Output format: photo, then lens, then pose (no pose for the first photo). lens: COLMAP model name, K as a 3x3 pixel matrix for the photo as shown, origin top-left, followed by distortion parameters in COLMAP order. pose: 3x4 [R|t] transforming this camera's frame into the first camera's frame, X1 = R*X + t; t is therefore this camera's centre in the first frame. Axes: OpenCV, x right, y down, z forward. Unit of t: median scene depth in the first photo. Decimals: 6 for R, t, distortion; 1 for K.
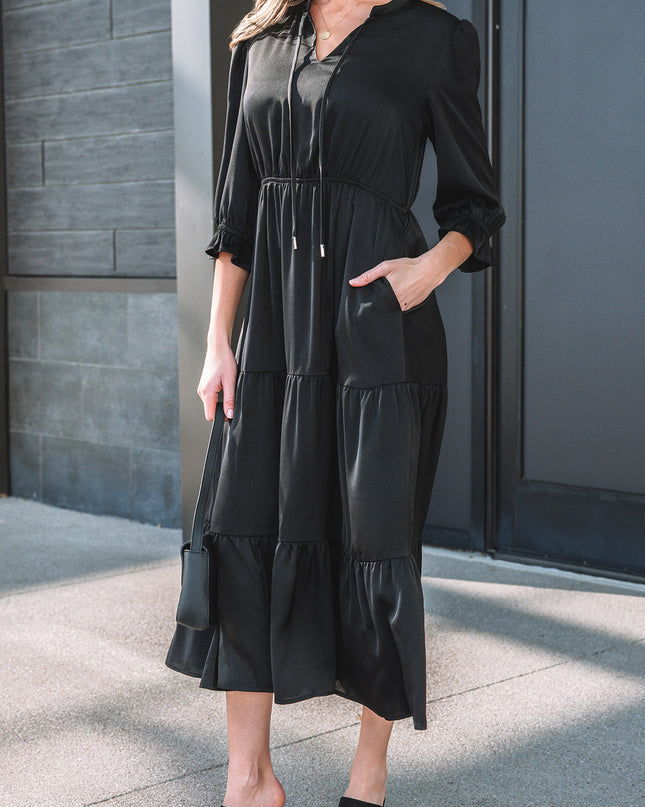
lens RADIAL K [[1588.2, 0, 322.5], [0, 1588.2, 403.5], [0, 0, 1]] dist [0.013516, 0.024199]
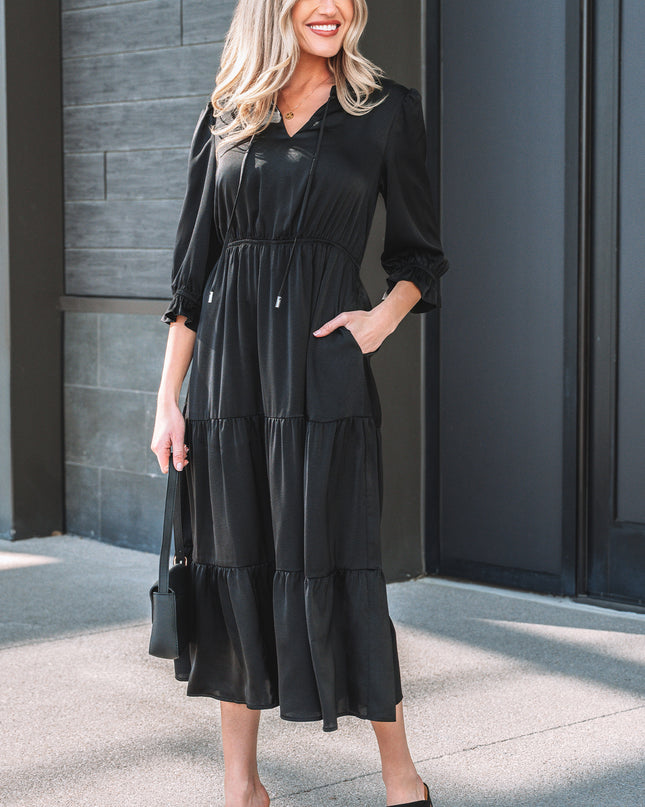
lens RADIAL K [[1966.5, 0, 324.7], [0, 1966.5, 417.8], [0, 0, 1]] dist [0.004463, 0.357687]
pose [[0.999222, 0.006886, -0.038843, -0.002311], [-0.007032, 0.999969, -0.003621, -0.006935], [0.038817, 0.003891, 0.999239, -0.154673]]
